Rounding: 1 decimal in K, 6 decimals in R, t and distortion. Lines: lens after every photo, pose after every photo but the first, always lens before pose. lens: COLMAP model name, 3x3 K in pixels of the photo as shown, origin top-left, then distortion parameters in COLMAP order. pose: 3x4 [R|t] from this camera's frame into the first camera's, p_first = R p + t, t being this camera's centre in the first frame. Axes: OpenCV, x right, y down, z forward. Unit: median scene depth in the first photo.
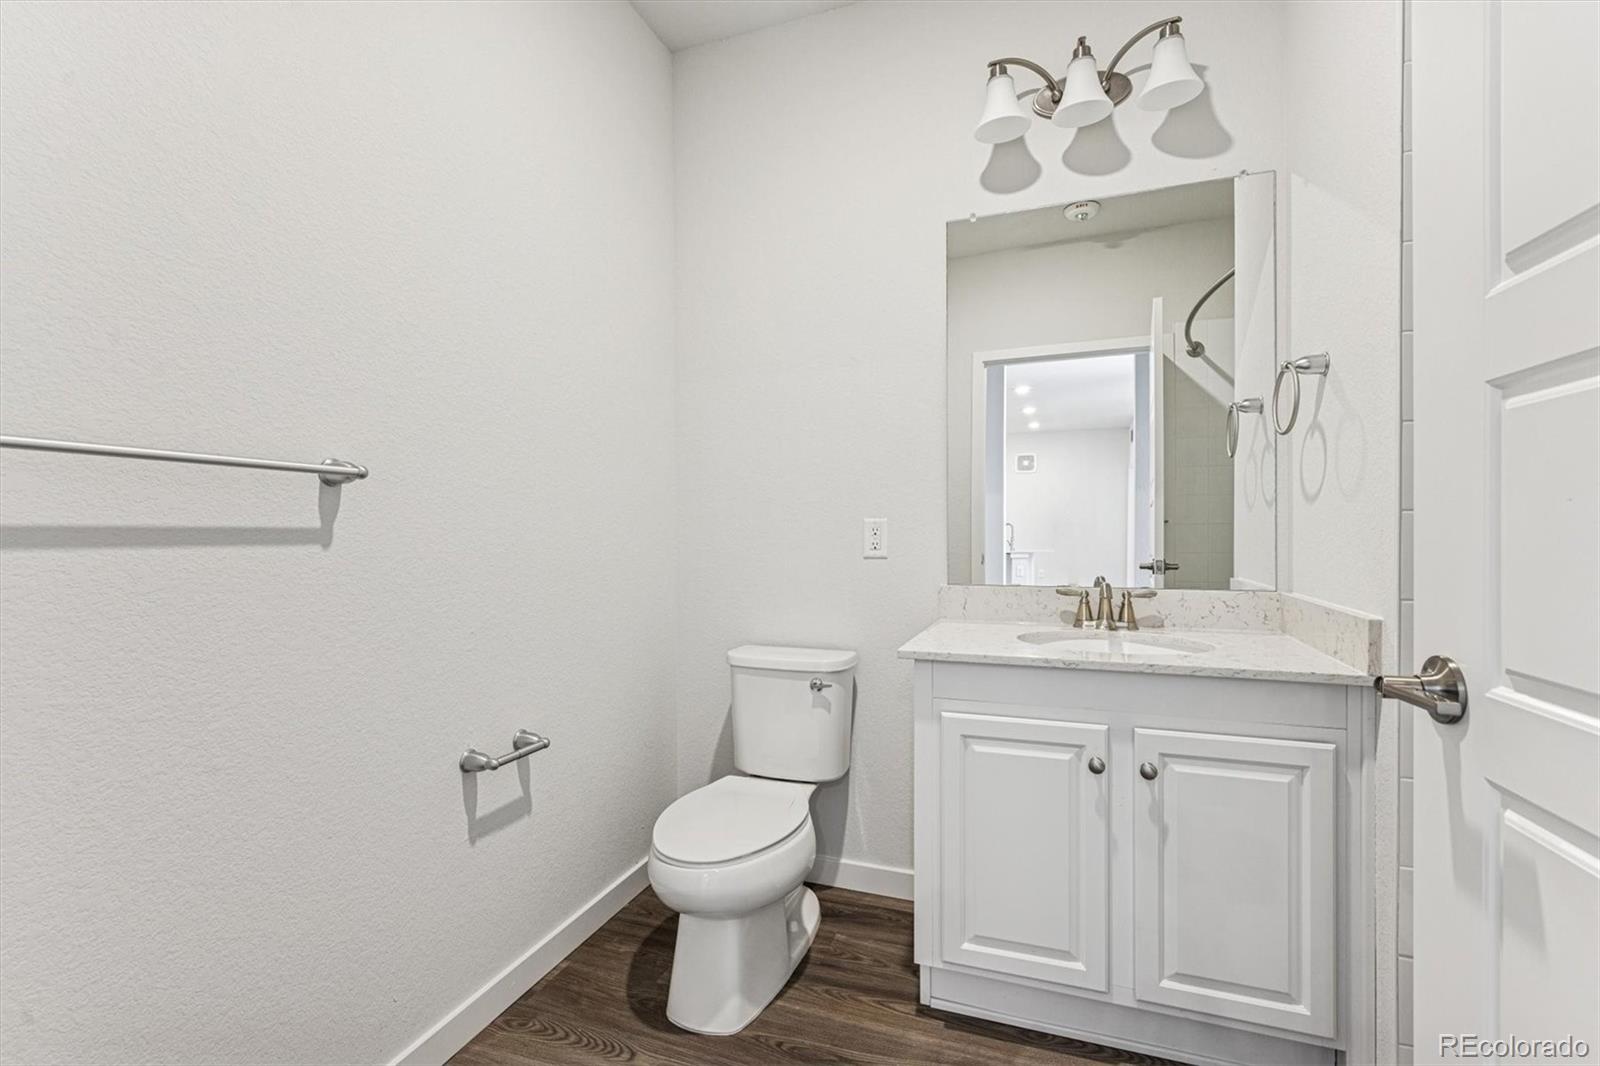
lens RADIAL K [[715.9, 0, 794.6], [0, 715.9, 527.8], [0, 0, 1]] dist [-0.001519, -0.000298]
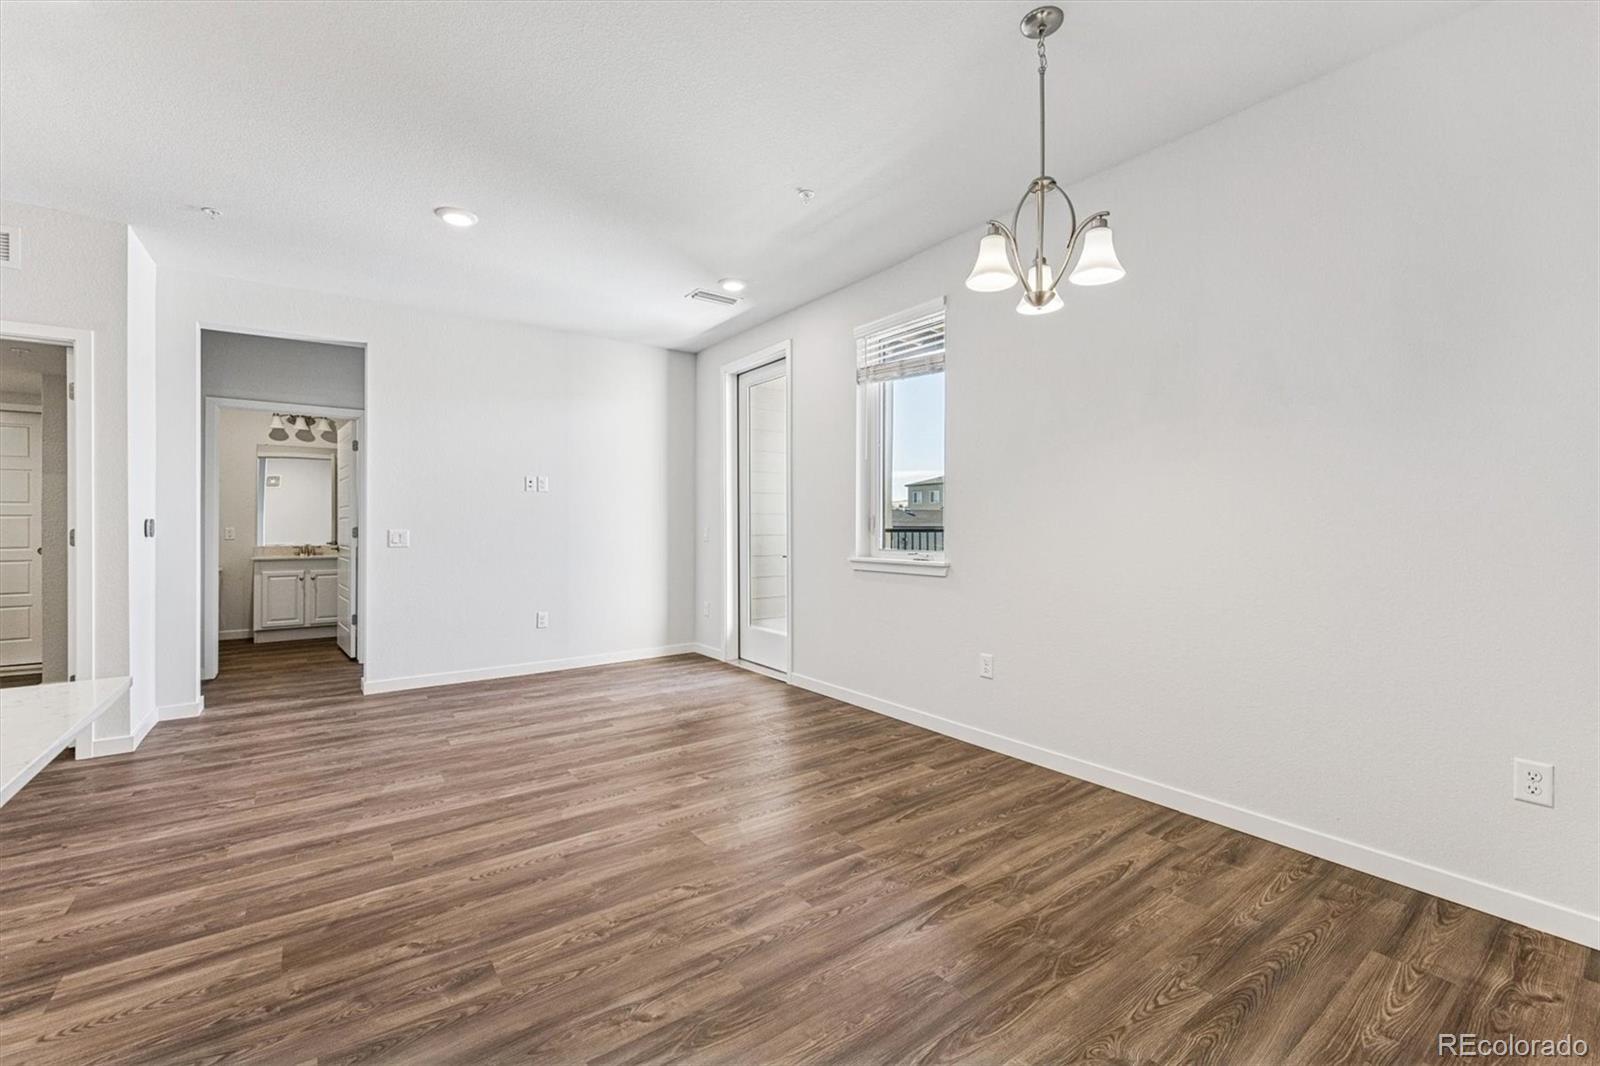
lens RADIAL K [[652.7, 0, 784.2], [0, 652.7, 524.3], [0, 0, 1]] dist [-0.003047, 0.004755]
pose [[0.551767, 0.003672, 0.833990, -2.245644], [-0.002592, 0.999993, -0.002688, -0.063627], [-0.833994, -0.000678, 0.551773, -6.388795]]
